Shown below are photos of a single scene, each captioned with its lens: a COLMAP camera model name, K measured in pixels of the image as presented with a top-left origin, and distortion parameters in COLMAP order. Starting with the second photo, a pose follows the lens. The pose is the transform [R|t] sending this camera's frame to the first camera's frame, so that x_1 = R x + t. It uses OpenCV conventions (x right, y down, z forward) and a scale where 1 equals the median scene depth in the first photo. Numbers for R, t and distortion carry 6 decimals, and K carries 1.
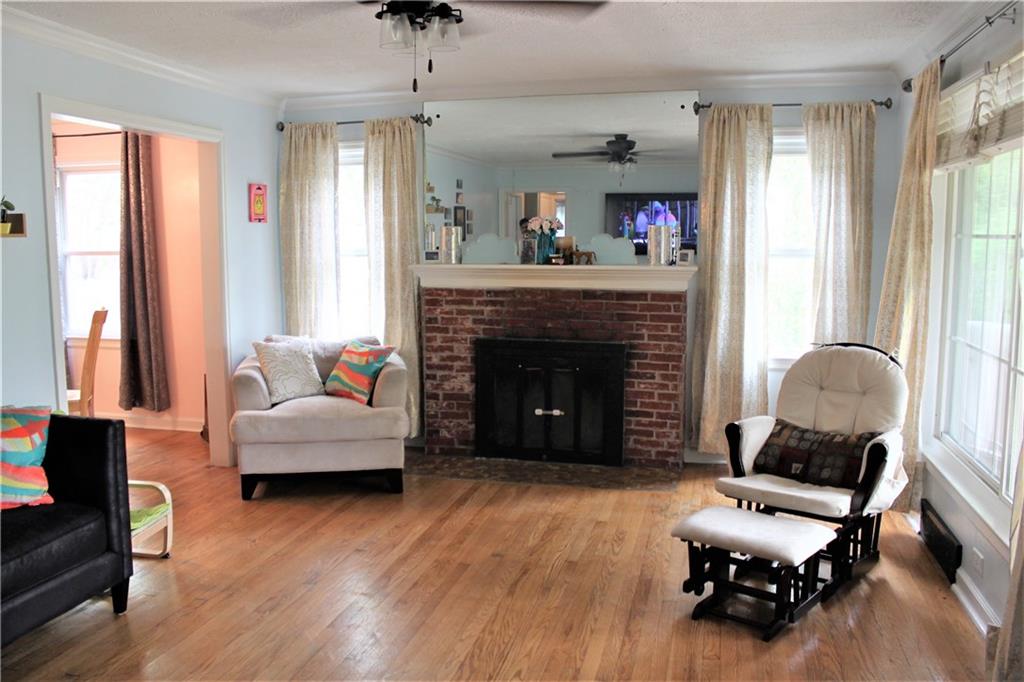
lens RADIAL K [[876.2, 0, 509.7], [0, 876.2, 335.6], [0, 0, 1]] dist [-0.039073, 0.005410]
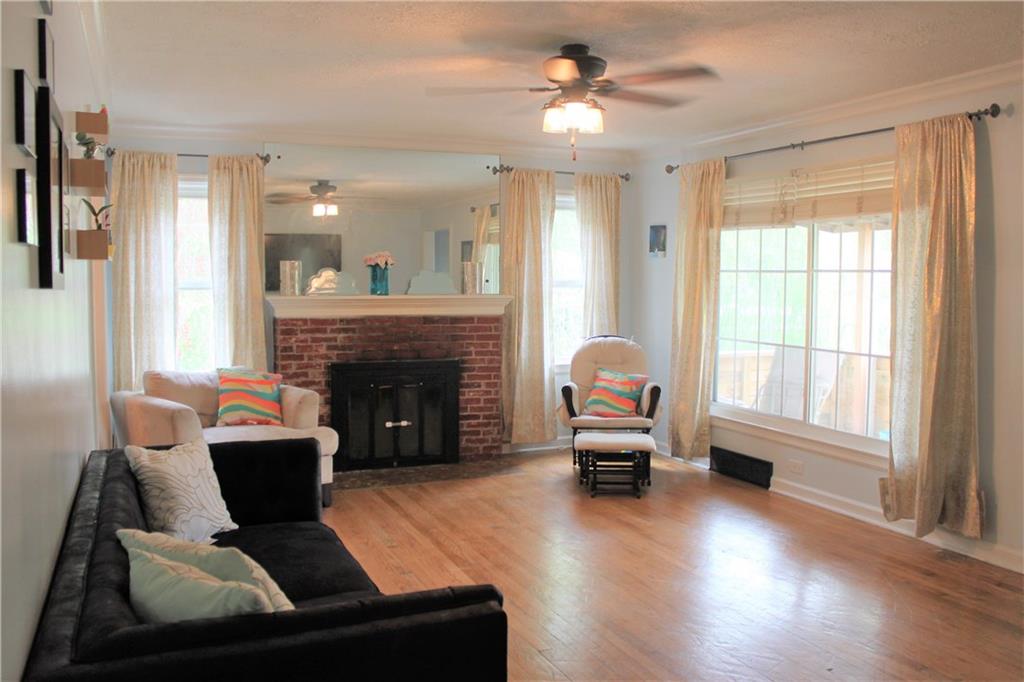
lens RADIAL K [[876.2, 0, 509.9], [0, 876.2, 342.3], [0, 0, 1]] dist [-0.039073, 0.005410]
pose [[0.798260, -0.041691, 0.600868, -0.523885], [0.062747, 0.997930, -0.014119, 0.006576], [-0.599036, 0.048973, 0.799223, -0.004288]]
